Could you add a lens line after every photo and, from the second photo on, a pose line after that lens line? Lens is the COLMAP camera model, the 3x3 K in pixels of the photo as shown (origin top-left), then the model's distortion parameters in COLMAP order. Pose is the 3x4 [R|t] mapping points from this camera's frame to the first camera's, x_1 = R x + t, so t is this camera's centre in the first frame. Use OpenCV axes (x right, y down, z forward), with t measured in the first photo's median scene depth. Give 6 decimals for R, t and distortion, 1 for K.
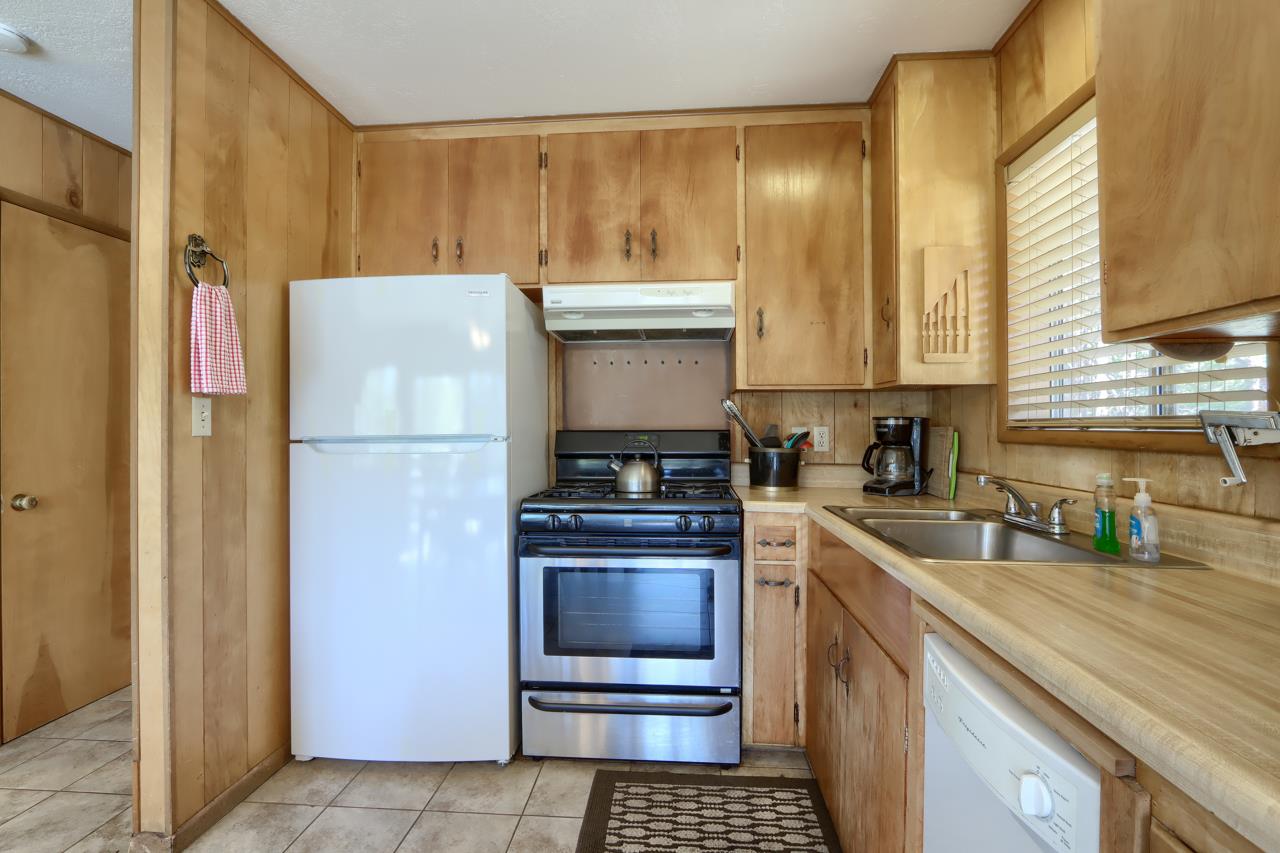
lens RADIAL K [[601.6, 0, 634.5], [0, 601.6, 424.8], [0, 0, 1]] dist [-0.023563, 0.005579]
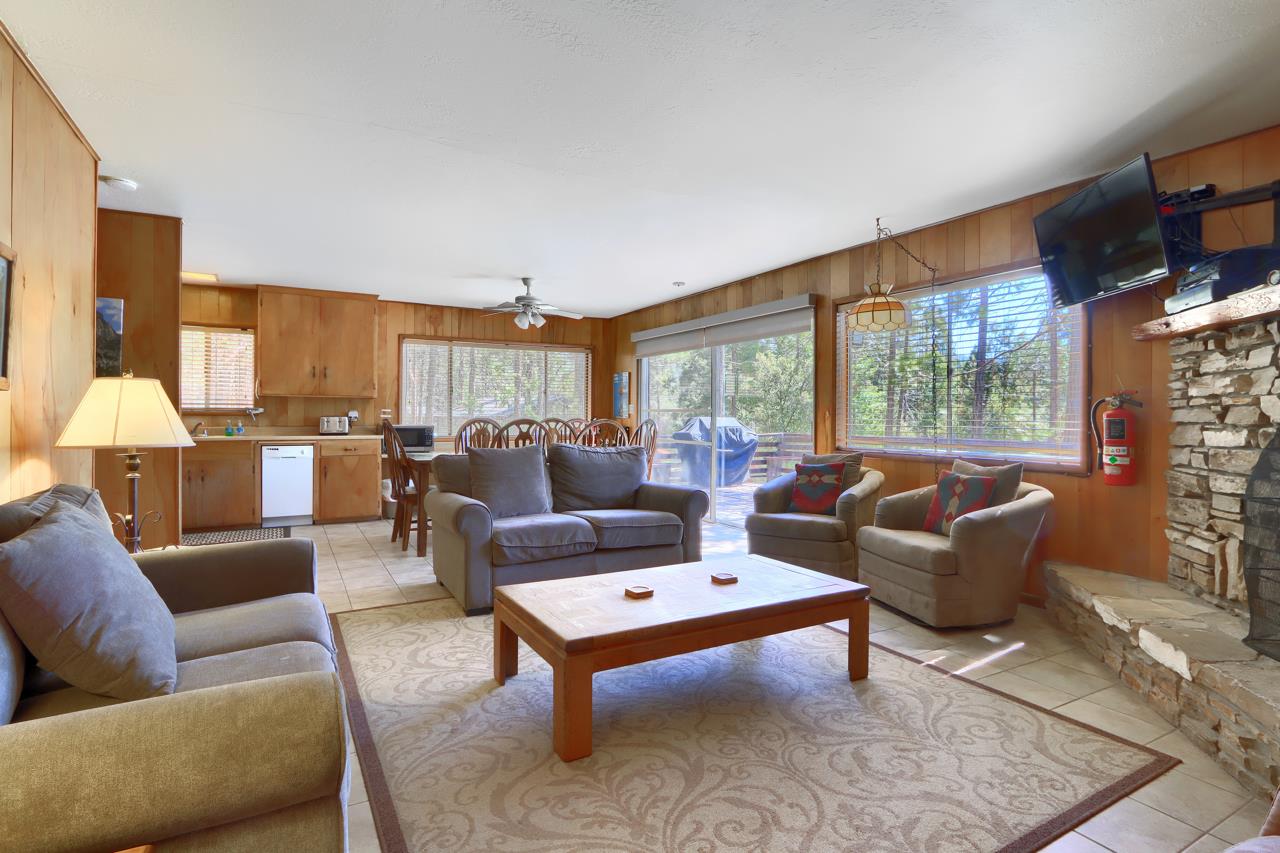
lens RADIAL K [[640.1, 0, 625.0], [0, 640.1, 413.6], [0, 0, 1]] dist [-0.022207, 0.002439]
pose [[-0.538266, 0.006861, 0.842747, -3.207000], [-0.002058, 0.999953, -0.009455, 0.044983], [-0.842773, -0.006824, -0.538227, 0.675616]]
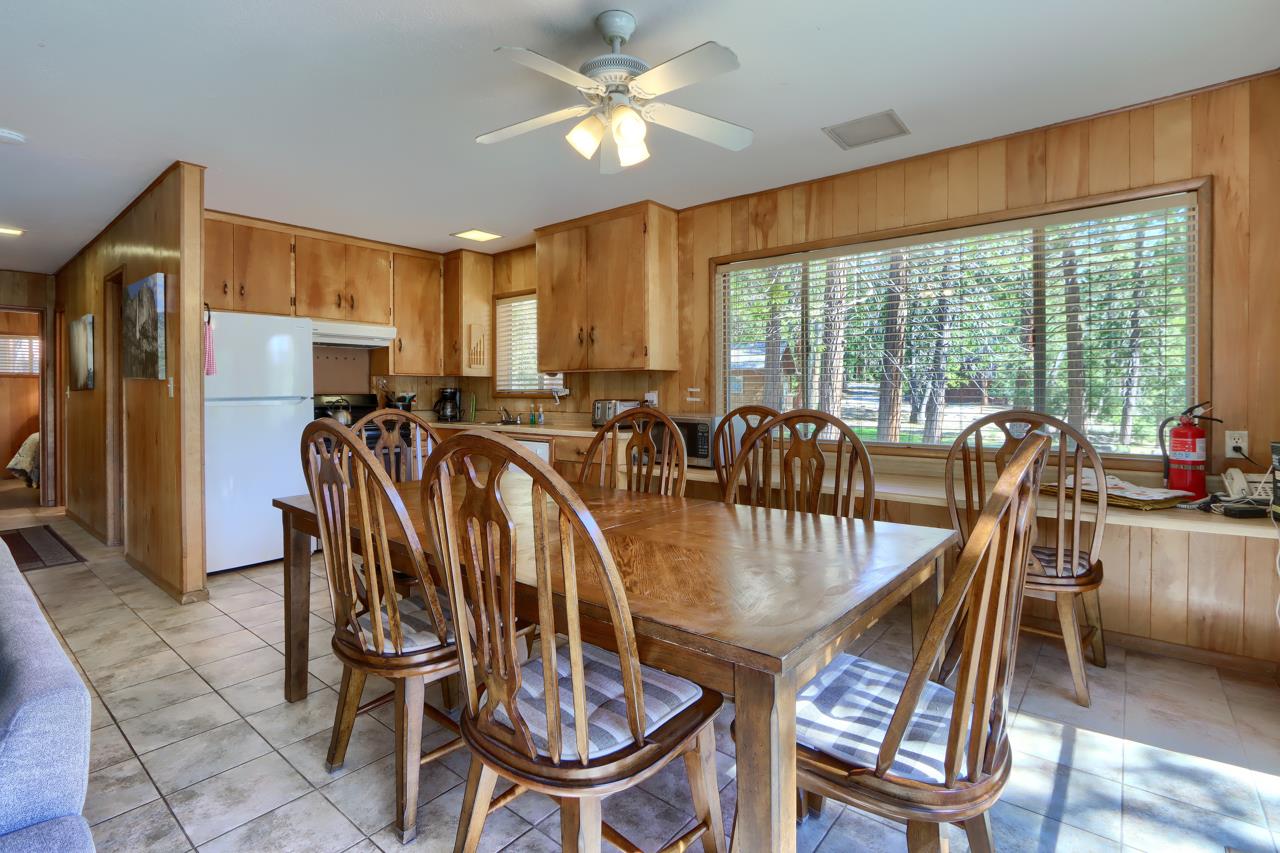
lens RADIAL K [[606.4, 0, 642.1], [0, 606.4, 397.7], [0, 0, 1]] dist [-0.016152, 0.001094]
pose [[0.572693, -0.004490, 0.819758, -1.264536], [-0.000589, 0.999982, 0.005889, 0.010966], [-0.819770, -0.003856, 0.572680, -1.140541]]
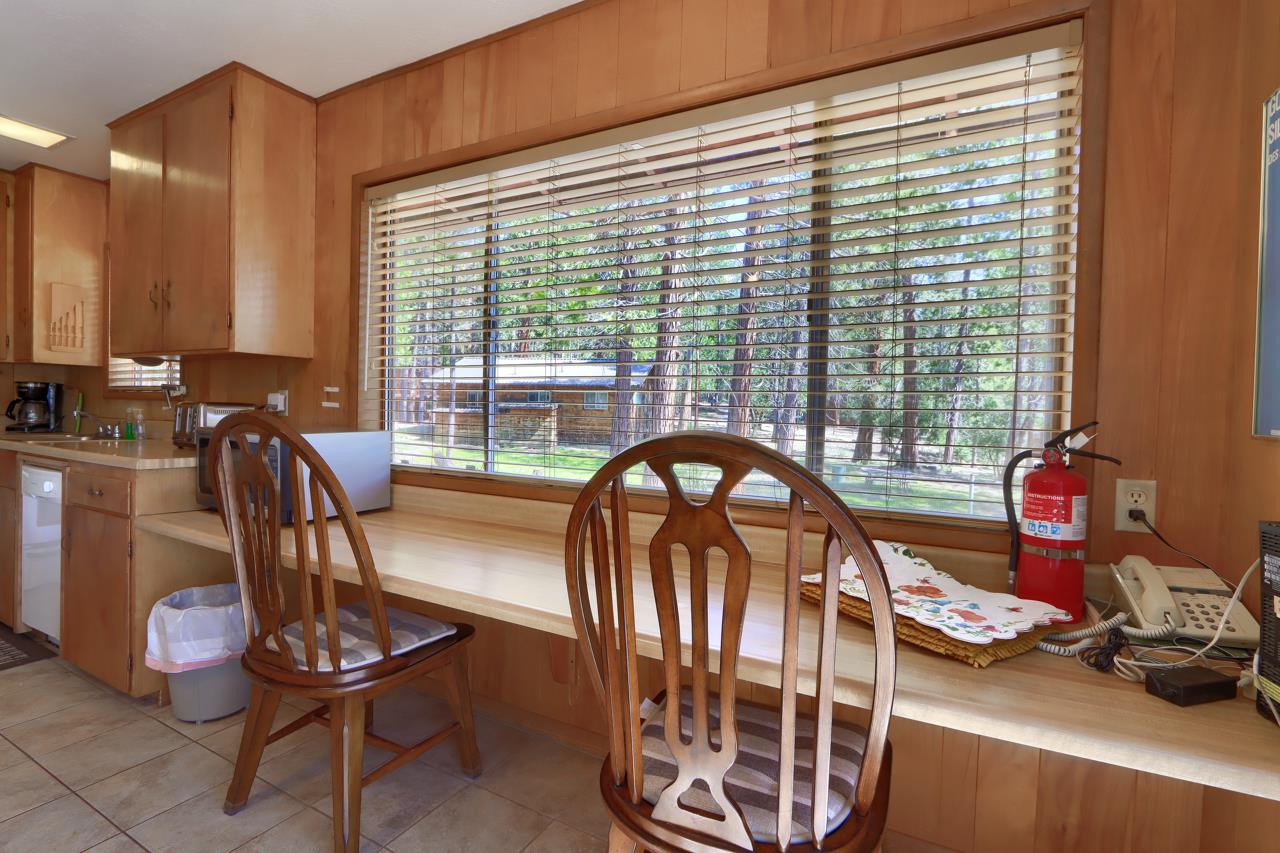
lens RADIAL K [[601.6, 0, 635.6], [0, 601.6, 423.8], [0, 0, 1]] dist [-0.023563, 0.005579]
pose [[0.407186, -0.008620, 0.913304, -0.375712], [-0.025778, 0.999449, 0.020926, 0.026240], [-0.912981, -0.032064, 0.406740, -1.205520]]
